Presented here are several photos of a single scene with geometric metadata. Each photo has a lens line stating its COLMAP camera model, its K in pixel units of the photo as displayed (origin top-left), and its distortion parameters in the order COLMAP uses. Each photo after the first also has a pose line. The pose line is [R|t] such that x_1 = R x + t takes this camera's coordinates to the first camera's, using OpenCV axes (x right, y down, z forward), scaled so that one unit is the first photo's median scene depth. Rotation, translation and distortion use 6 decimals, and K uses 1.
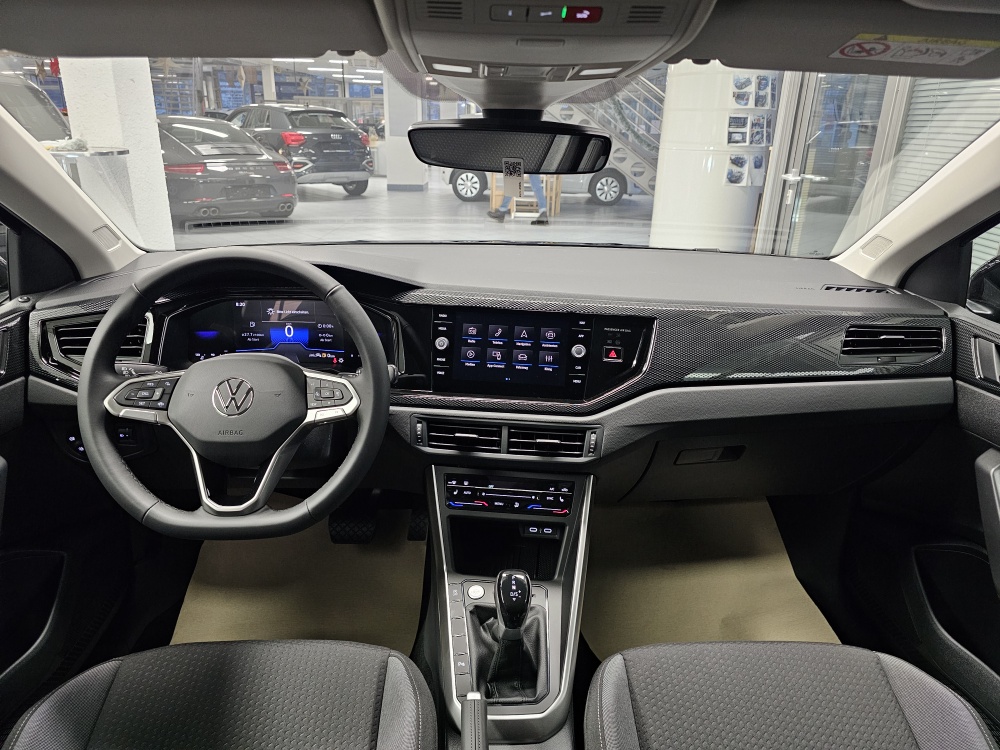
lens RADIAL K [[655.9, 0, 492.6], [0, 655.9, 376.4], [0, 0, 1]] dist [0.040094, -0.030976]
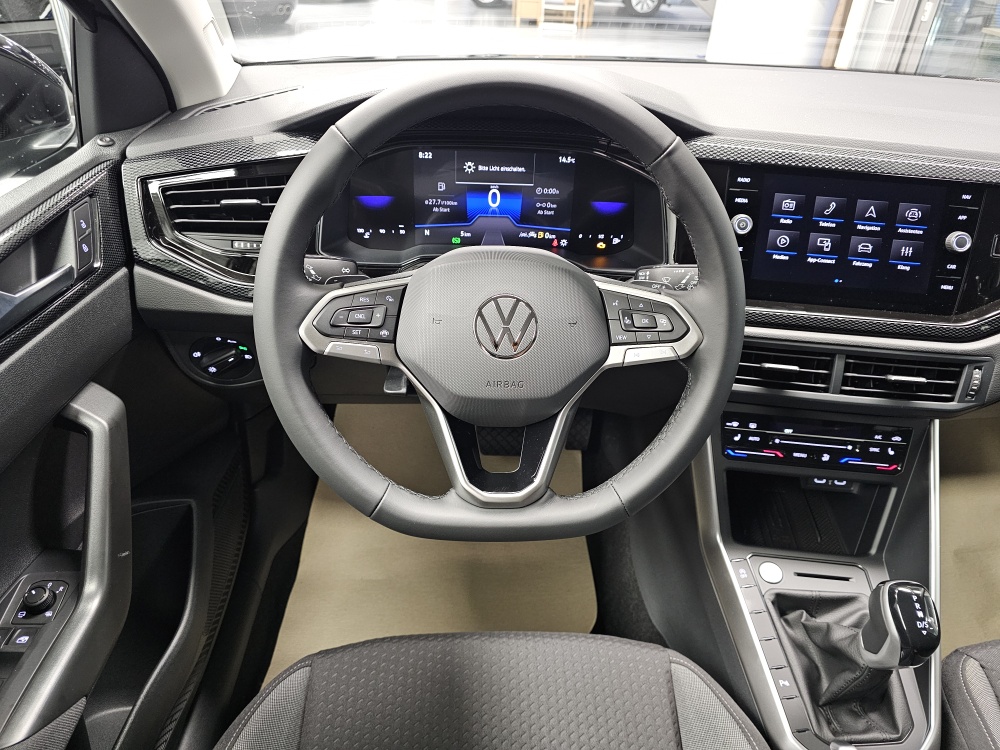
lens RADIAL K [[655.9, 0, 498.4], [0, 655.9, 378.4], [0, 0, 1]] dist [0.040094, -0.030976]
pose [[0.999751, 0.016650, 0.014855, -0.333456], [-0.019776, 0.969499, 0.244296, -0.057989], [-0.010335, -0.244529, 0.969587, 0.323338]]
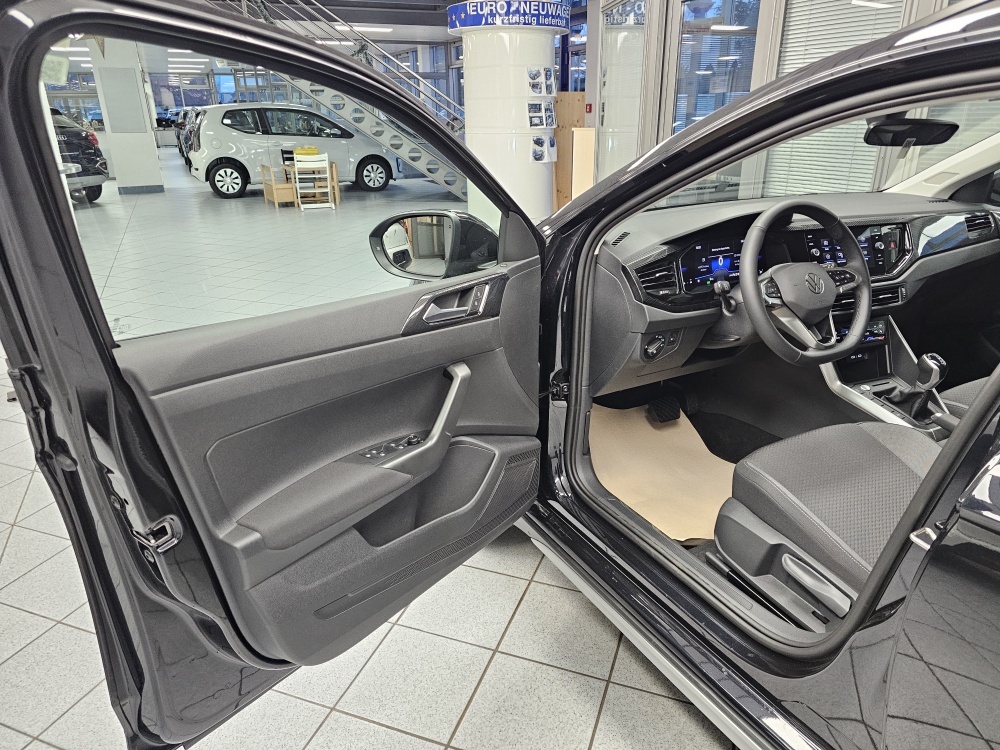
lens RADIAL K [[655.9, 0, 507.5], [0, 655.9, 376.3], [0, 0, 1]] dist [0.040094, -0.030976]
pose [[0.894560, -0.196560, 0.401406, -1.543985], [0.188665, 0.980235, 0.059546, 0.011102], [-0.405176, 0.022464, 0.913963, -0.224747]]
